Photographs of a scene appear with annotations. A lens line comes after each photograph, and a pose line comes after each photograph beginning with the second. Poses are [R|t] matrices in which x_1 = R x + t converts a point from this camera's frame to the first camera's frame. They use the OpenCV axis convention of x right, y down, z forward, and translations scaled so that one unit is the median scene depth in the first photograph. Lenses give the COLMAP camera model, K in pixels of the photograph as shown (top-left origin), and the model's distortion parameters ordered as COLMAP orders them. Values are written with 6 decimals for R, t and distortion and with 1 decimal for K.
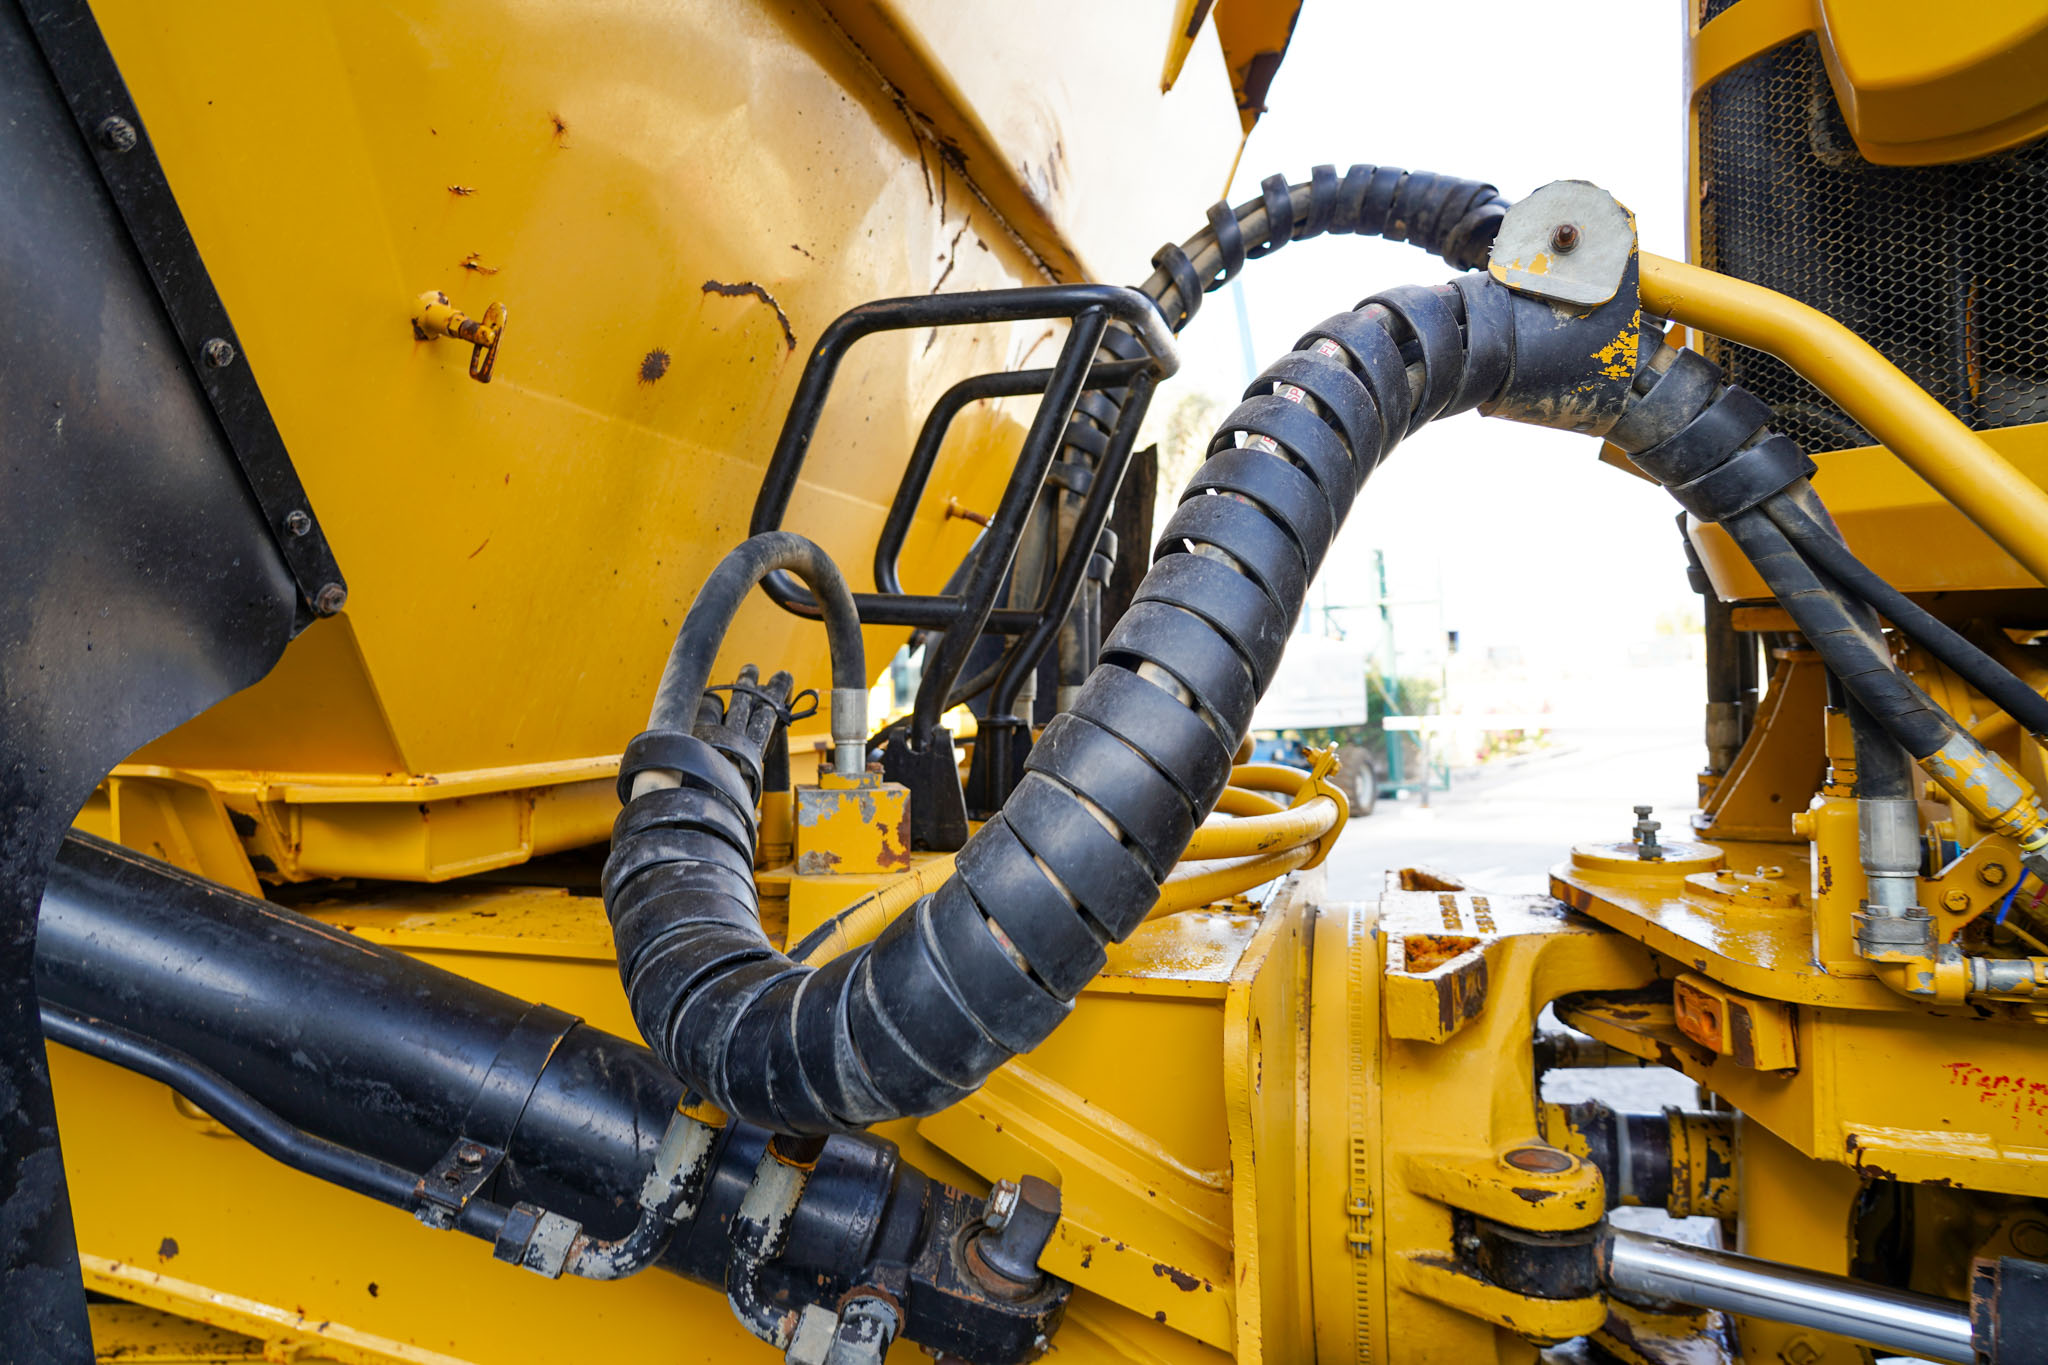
lens RADIAL K [[1380.1, 0, 1021.0], [0, 1380.1, 667.9], [0, 0, 1]] dist [-0.028935, 0.013874]
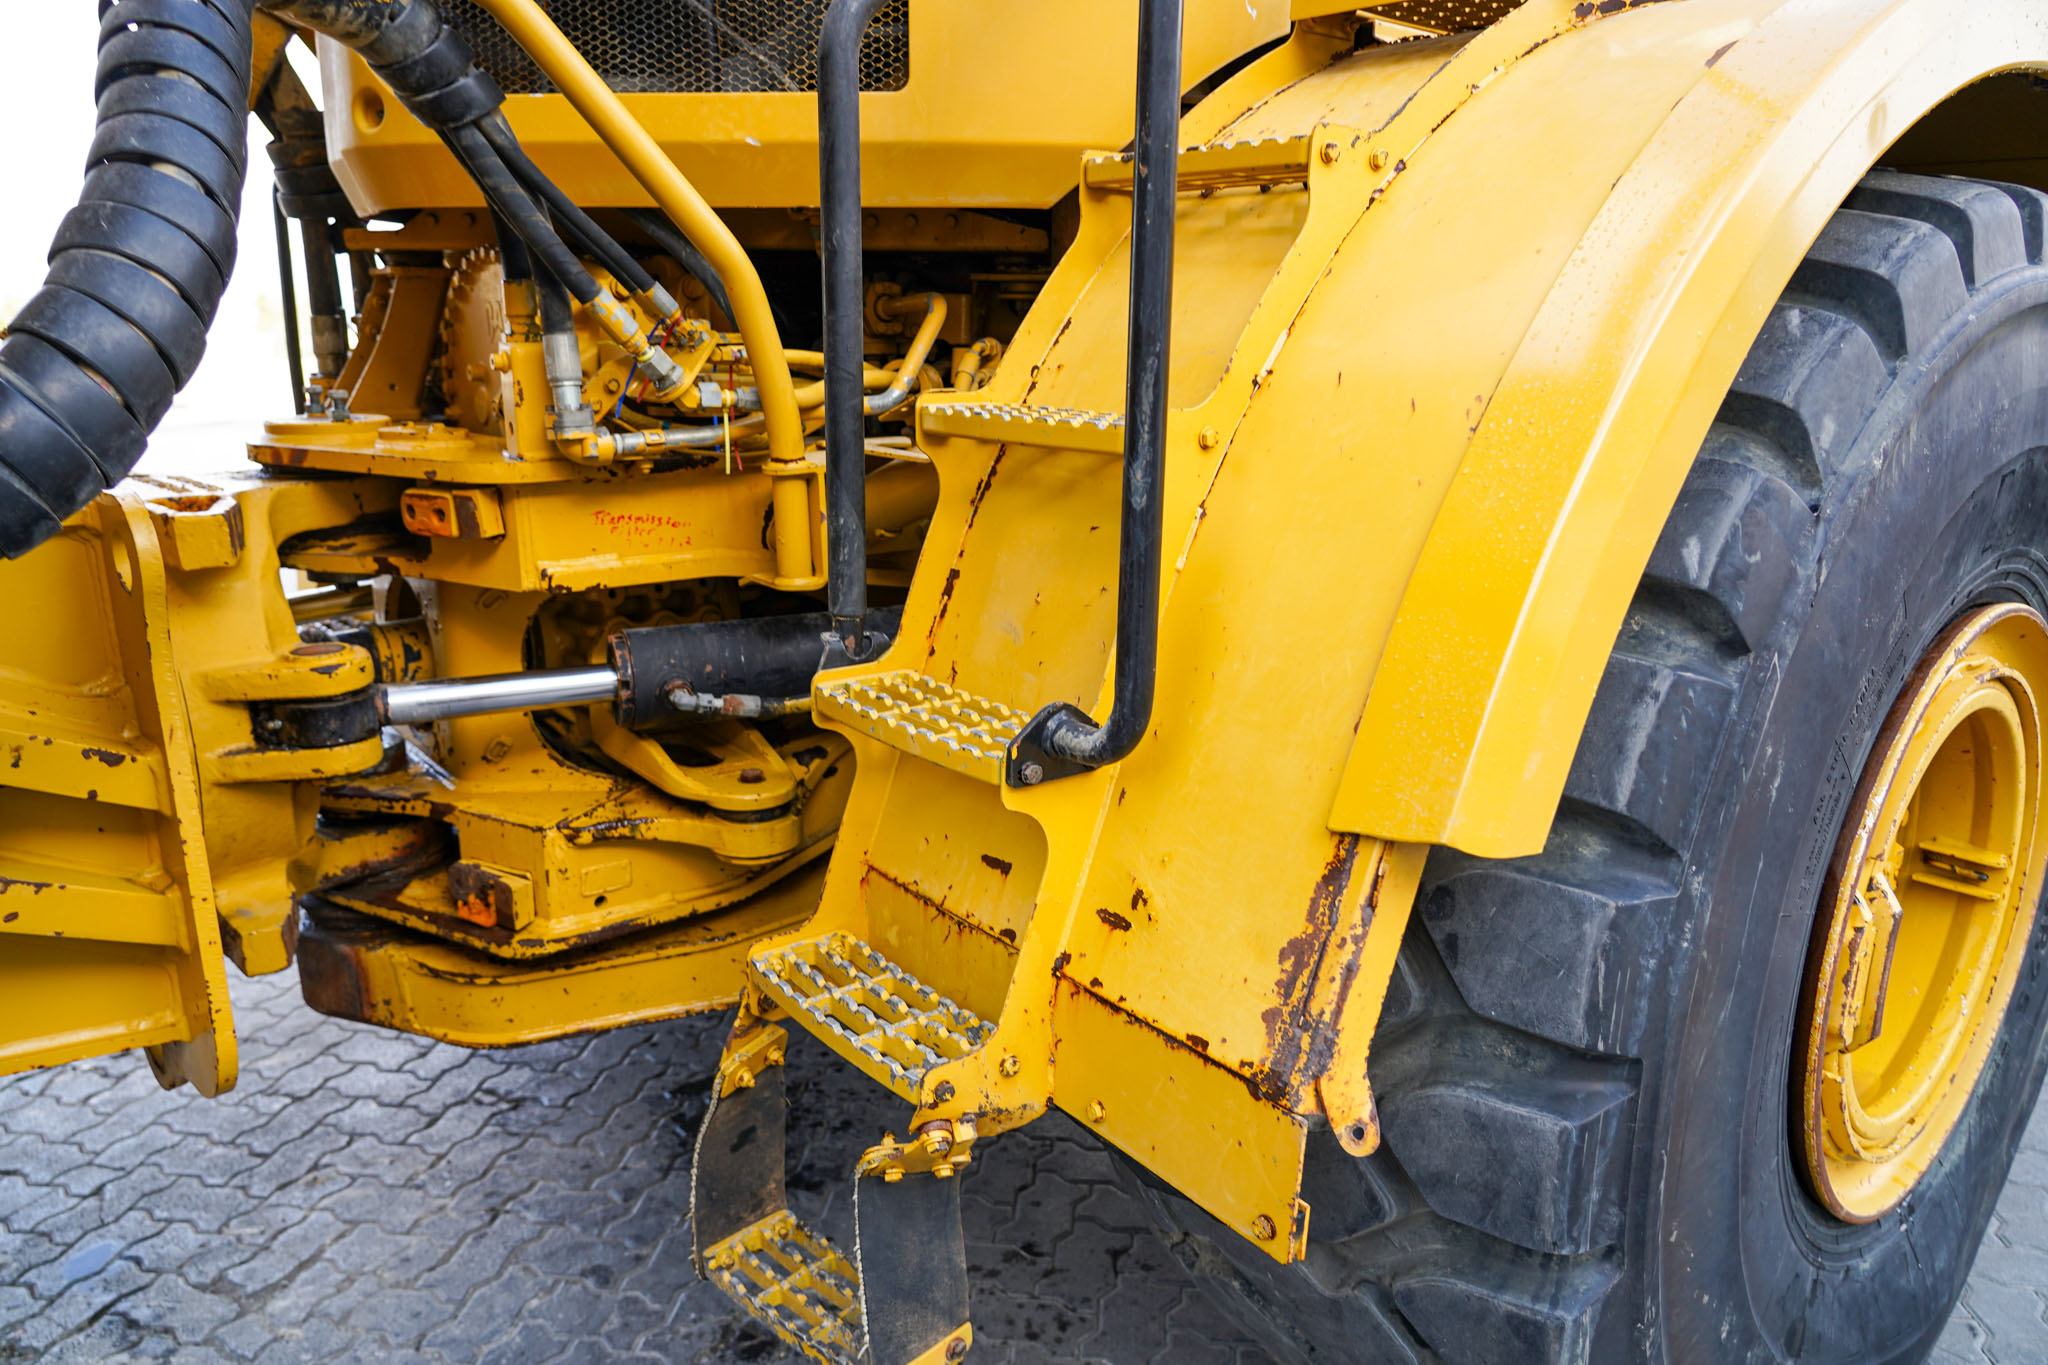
lens RADIAL K [[1380.1, 0, 1019.8], [0, 1380.1, 666.5], [0, 0, 1]] dist [-0.028935, 0.013874]
pose [[0.478403, -0.183519, 0.858750, -0.418064], [-0.001261, 0.977774, 0.209657, 0.111412], [-0.878139, -0.101384, 0.467539, -0.170585]]
